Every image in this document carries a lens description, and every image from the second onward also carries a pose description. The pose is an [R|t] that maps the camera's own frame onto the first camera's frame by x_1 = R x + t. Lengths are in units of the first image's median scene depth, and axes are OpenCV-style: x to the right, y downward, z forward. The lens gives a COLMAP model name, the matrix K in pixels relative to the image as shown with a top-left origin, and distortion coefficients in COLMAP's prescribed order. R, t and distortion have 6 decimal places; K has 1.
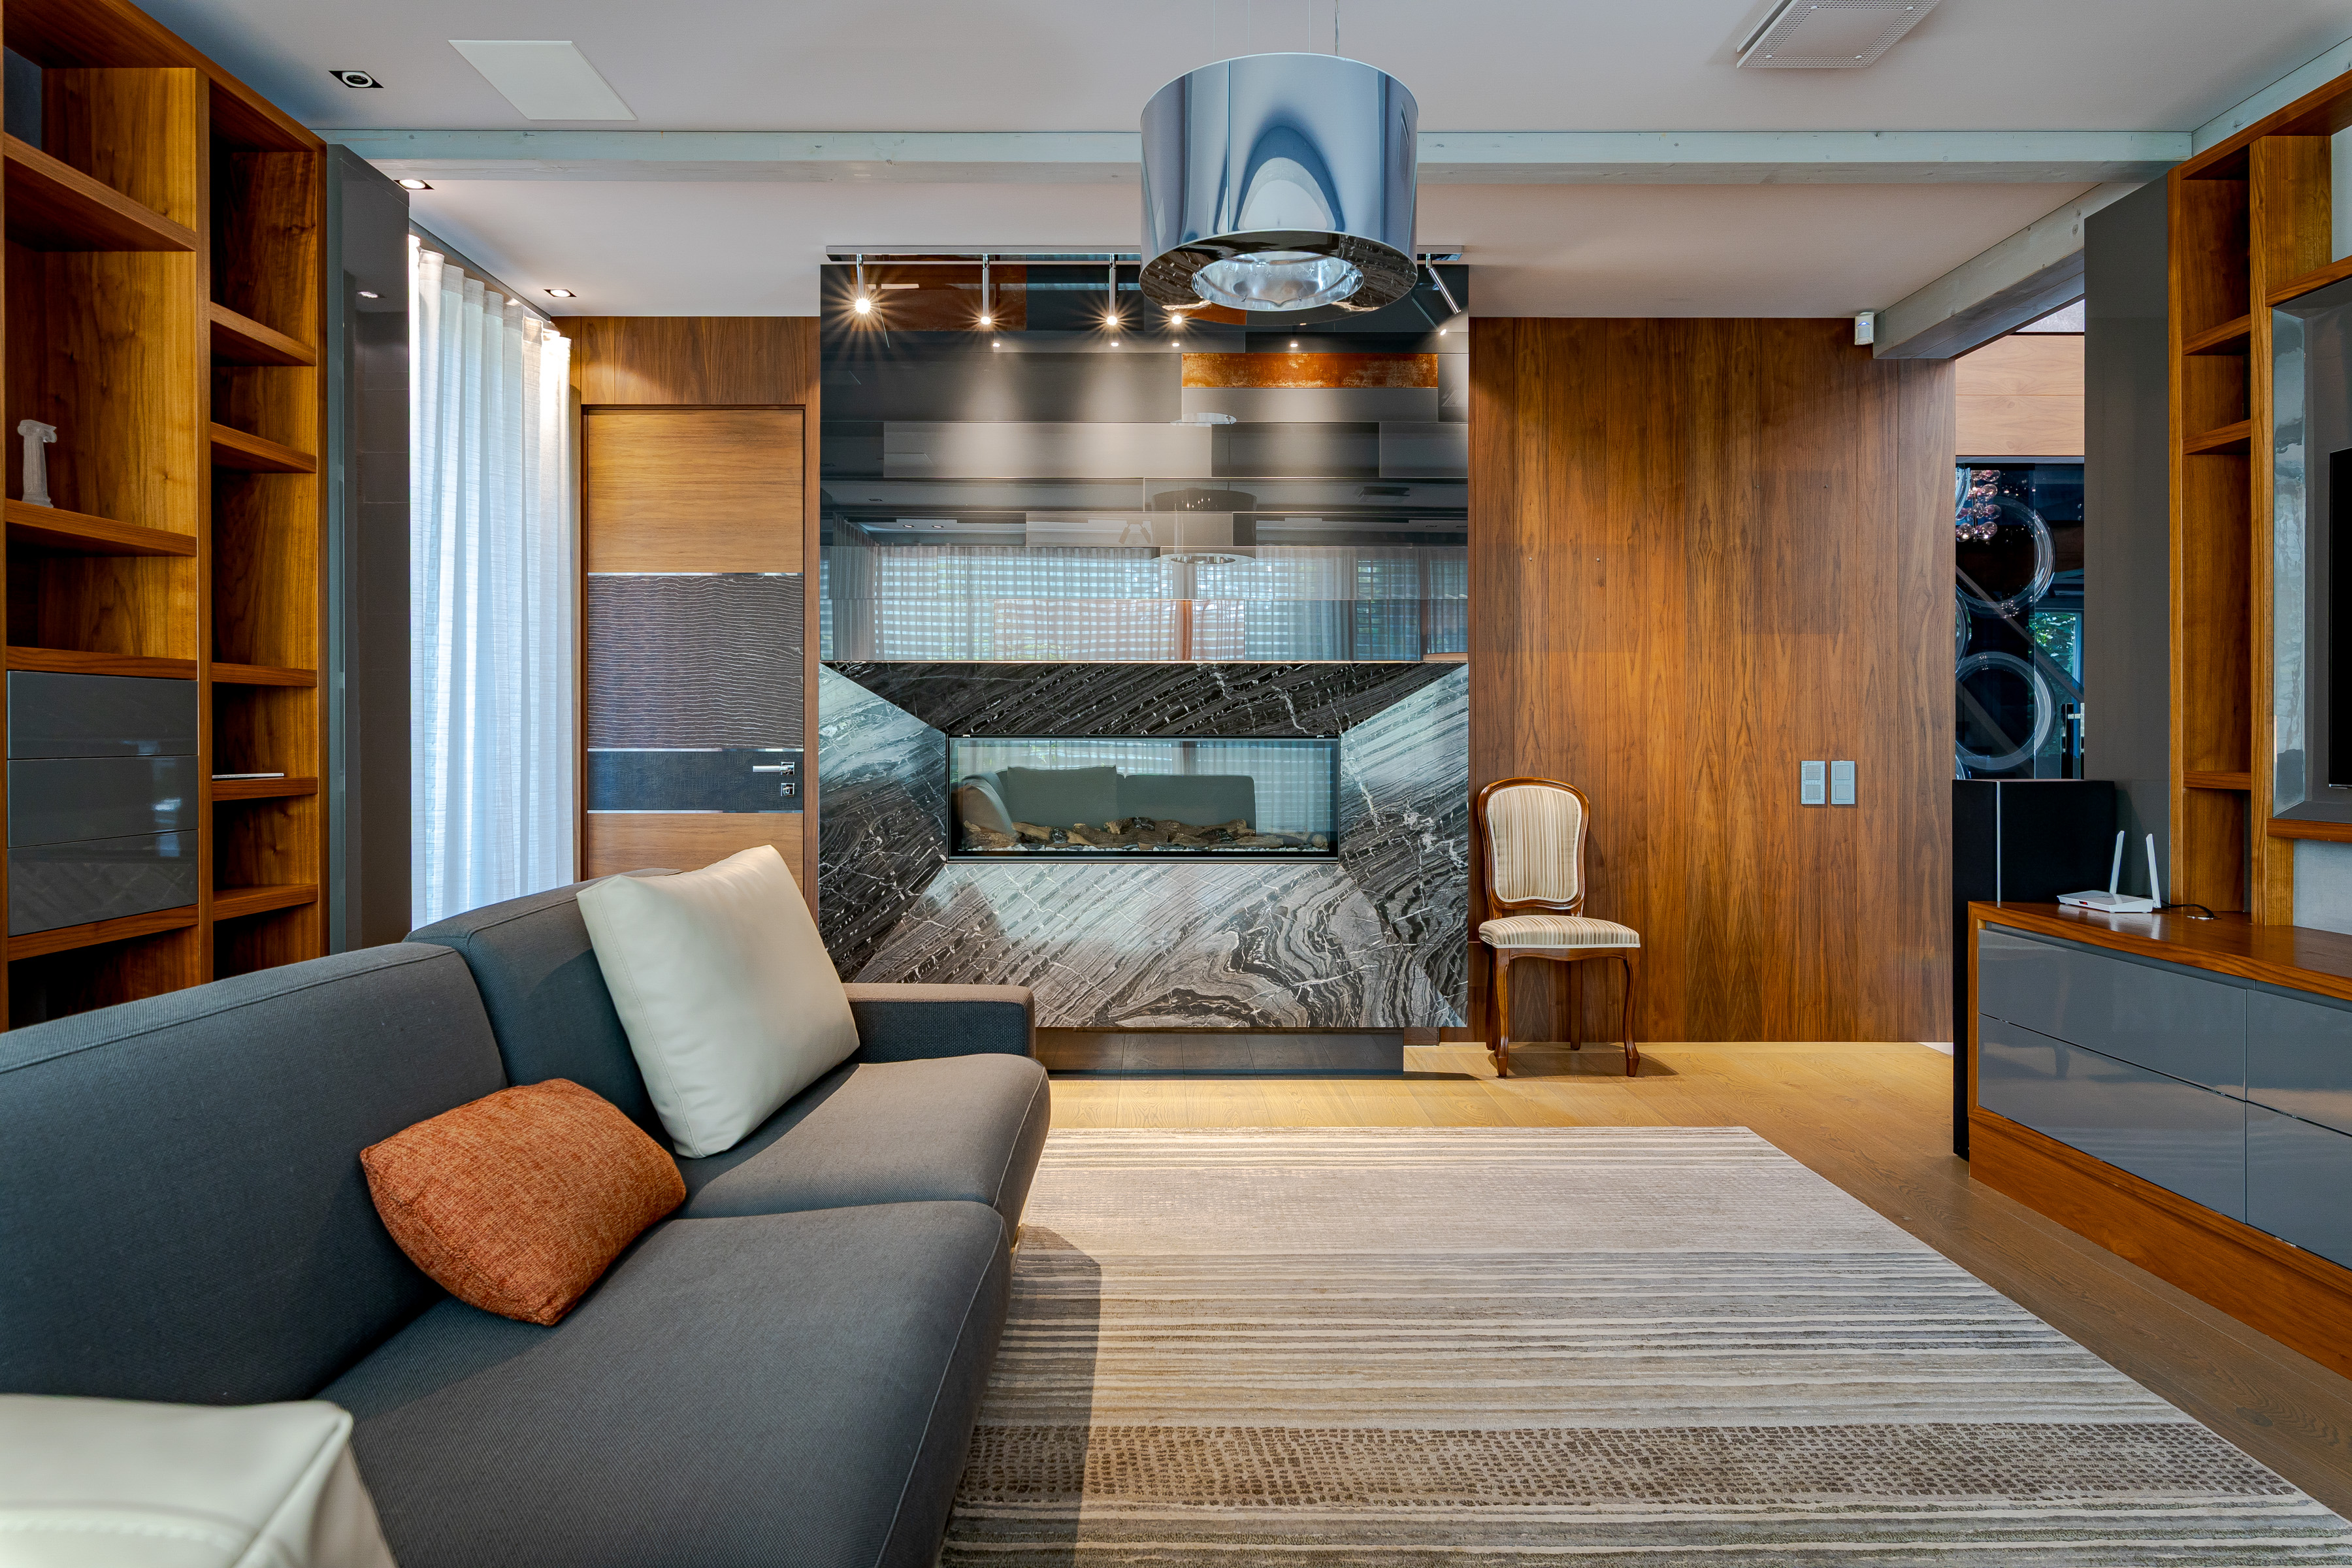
lens RADIAL K [[1357.3, 0, 1174.0], [0, 1357.3, 736.8], [0, 0, 1]] dist [0.000816, 0.000173]
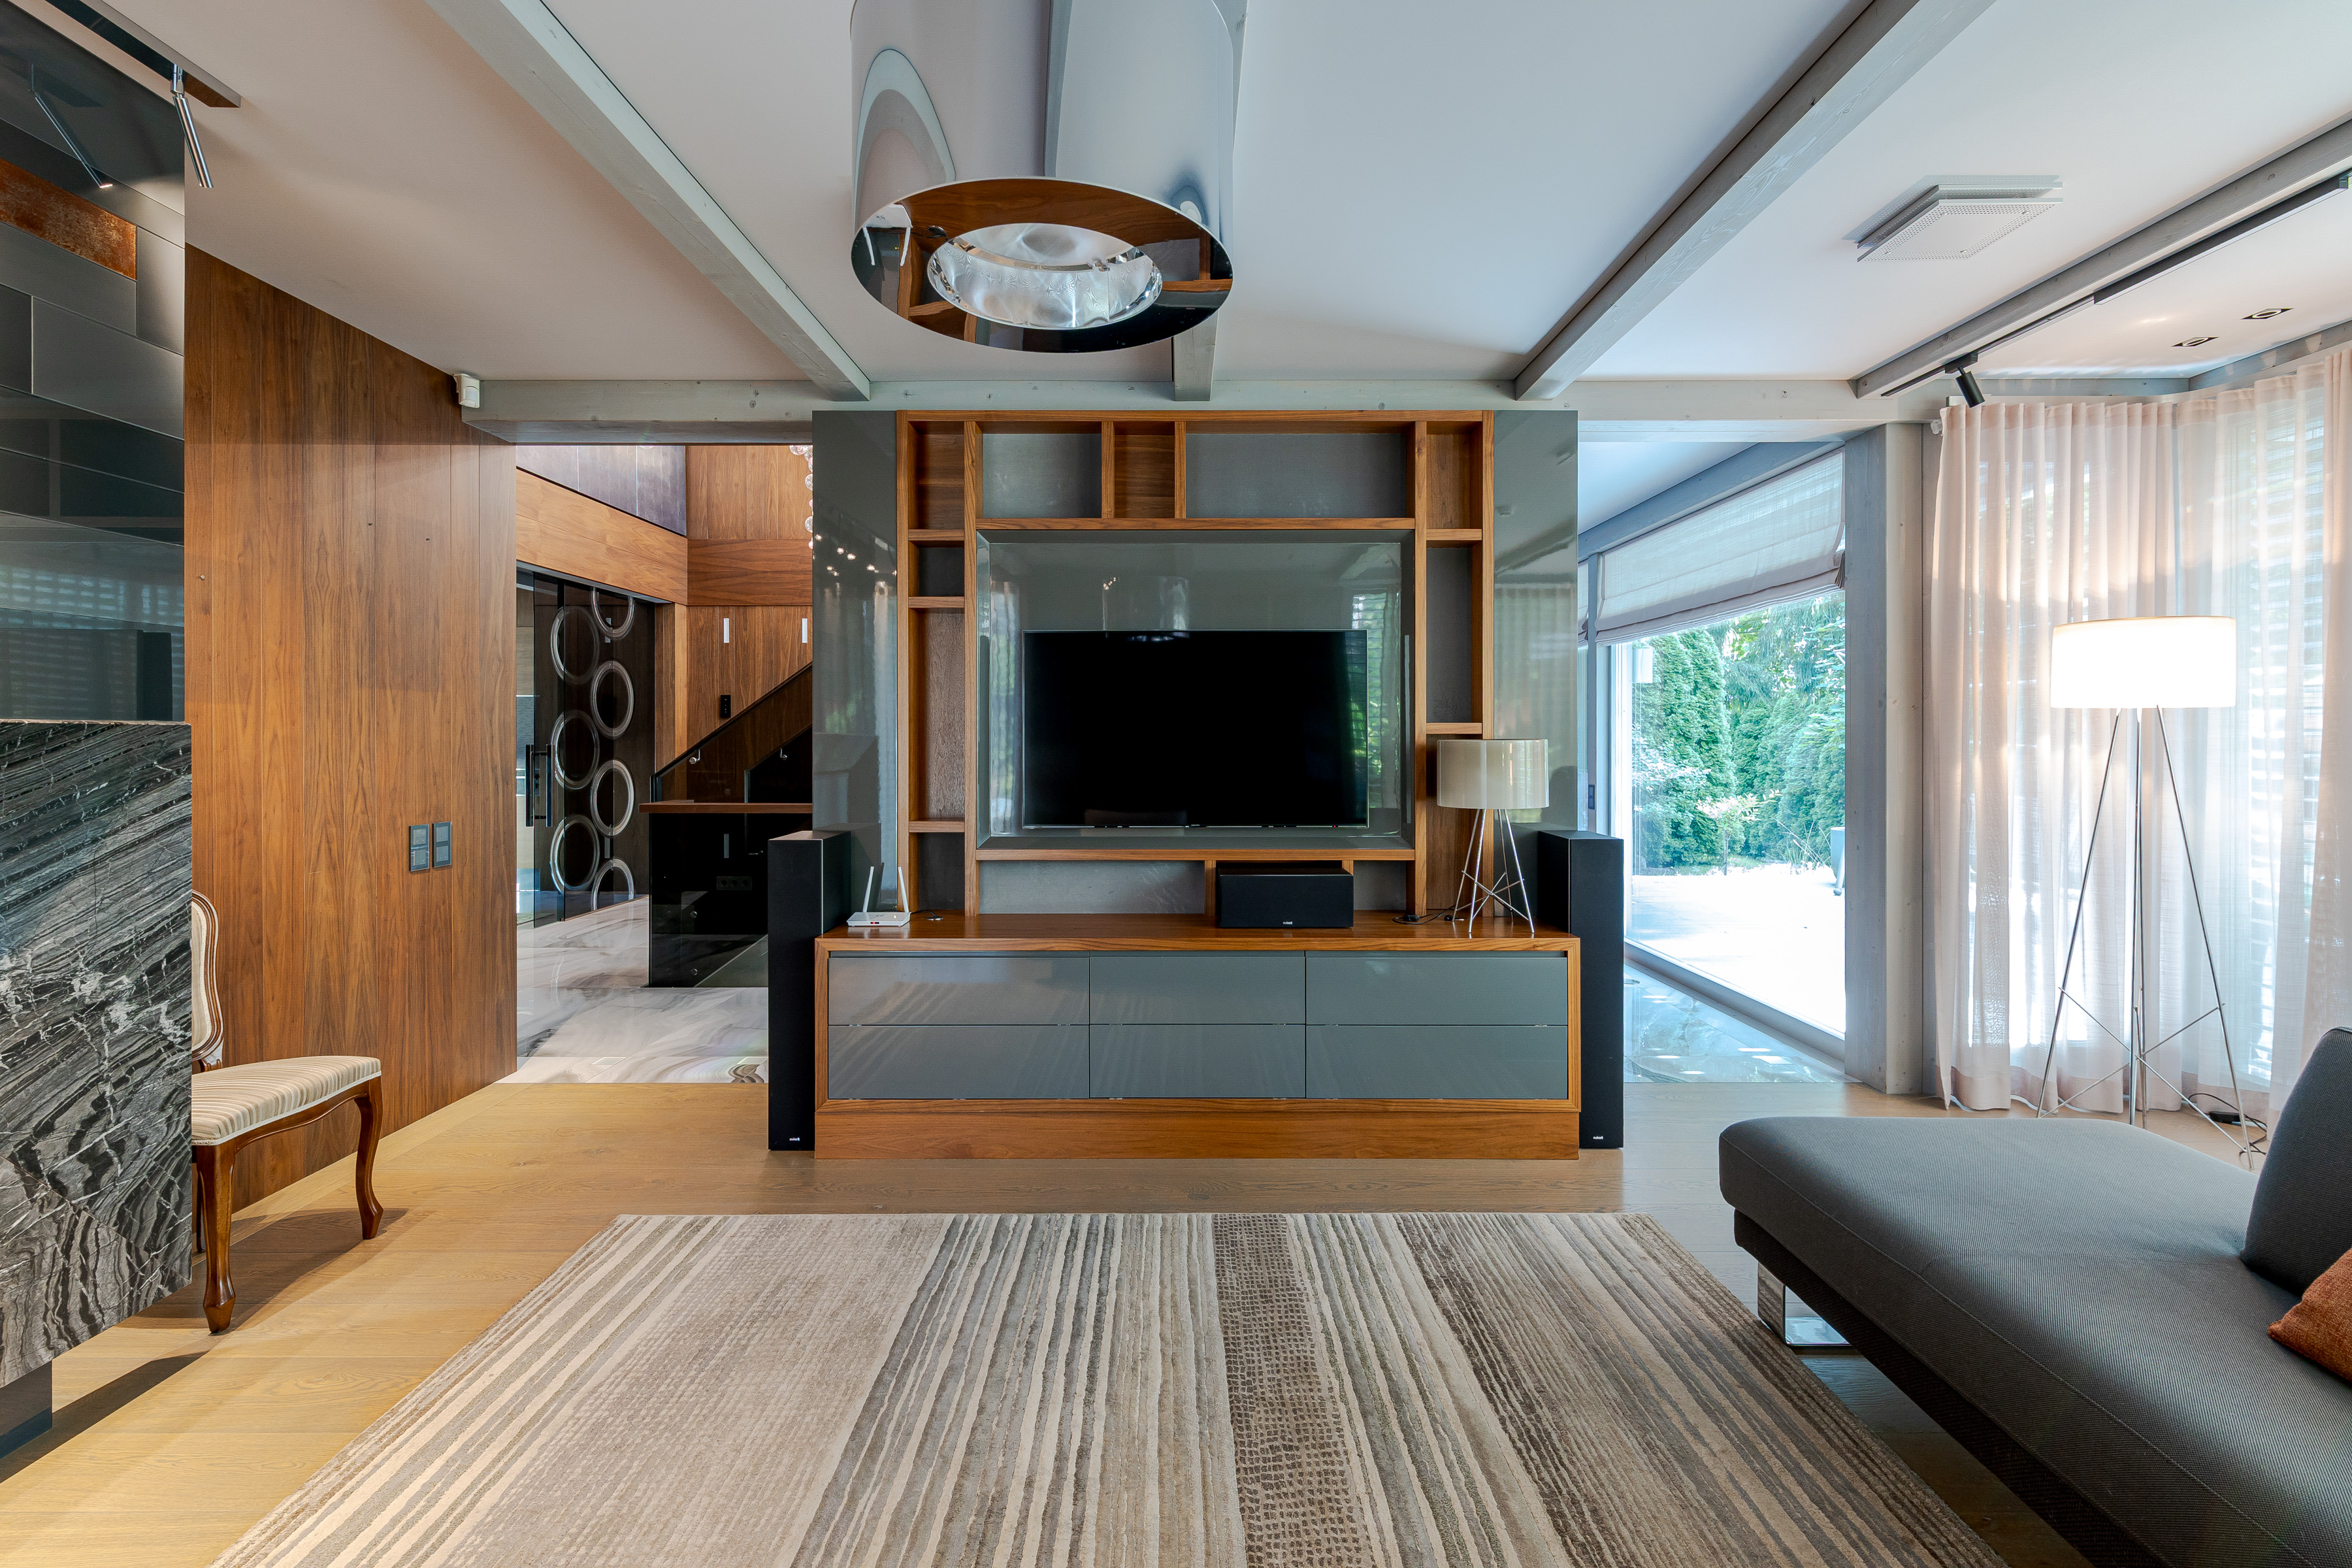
lens RADIAL K [[1018.8, 0, 1172.8], [0, 1018.8, 740.7], [0, 0, 1]] dist [-0.000138, -0.000110]
pose [[0.003442, -0.000950, 0.999994, -0.241851], [-0.002329, 0.999997, 0.000958, -0.043135], [-0.999991, -0.002332, 0.003440, 0.469419]]
